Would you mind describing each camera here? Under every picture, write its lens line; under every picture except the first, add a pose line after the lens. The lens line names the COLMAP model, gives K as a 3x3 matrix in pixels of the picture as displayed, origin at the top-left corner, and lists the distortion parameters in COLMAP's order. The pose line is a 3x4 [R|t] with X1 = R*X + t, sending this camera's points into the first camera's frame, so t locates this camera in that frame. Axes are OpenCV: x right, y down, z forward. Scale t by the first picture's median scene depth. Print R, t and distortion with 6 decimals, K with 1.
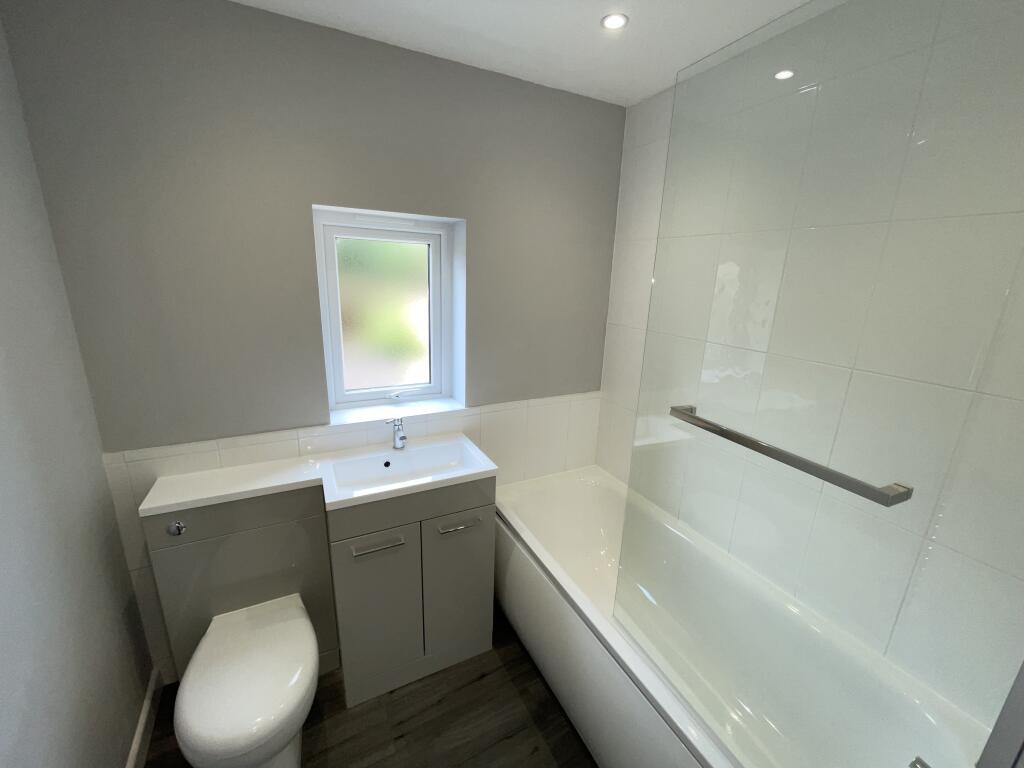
lens RADIAL K [[413.3, 0, 512.0], [0, 413.3, 384.0], [0, 0, 1]] dist [-0.001804, 0.000254]
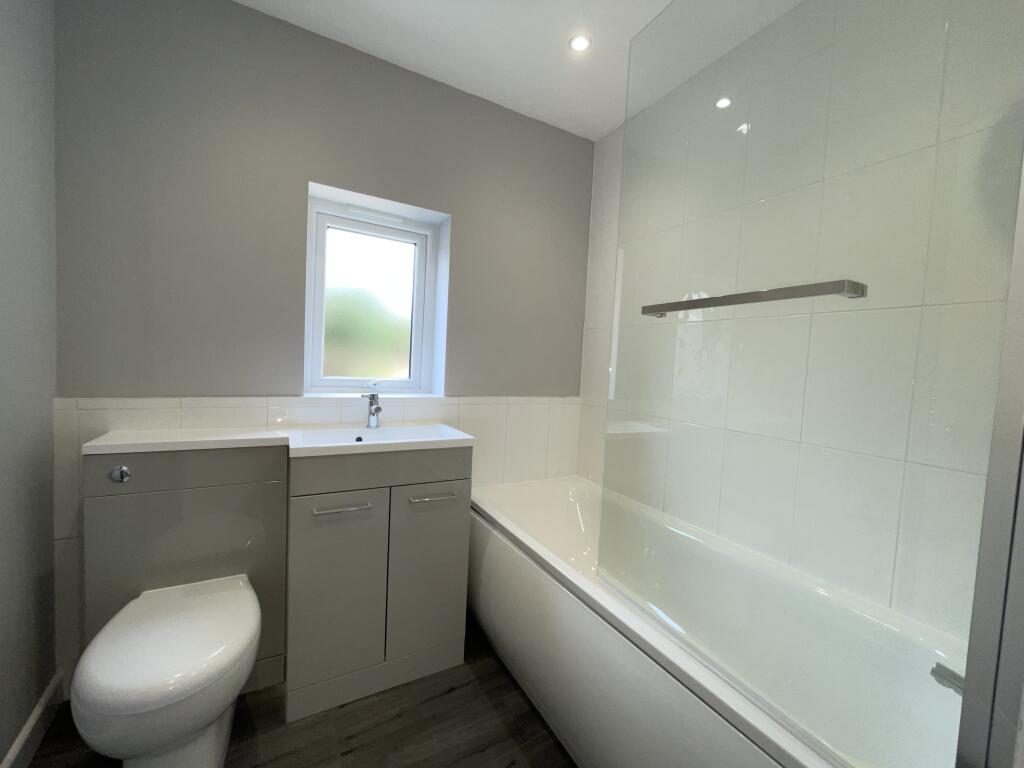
lens RADIAL K [[413.3, 0, 512.0], [0, 413.3, 384.0], [0, 0, 1]] dist [-0.001804, 0.000254]
pose [[0.999107, 0.014334, 0.039743, 0.011849], [-0.005815, 0.978391, -0.206679, 0.269343], [-0.041846, 0.206264, 0.977601, 0.023392]]
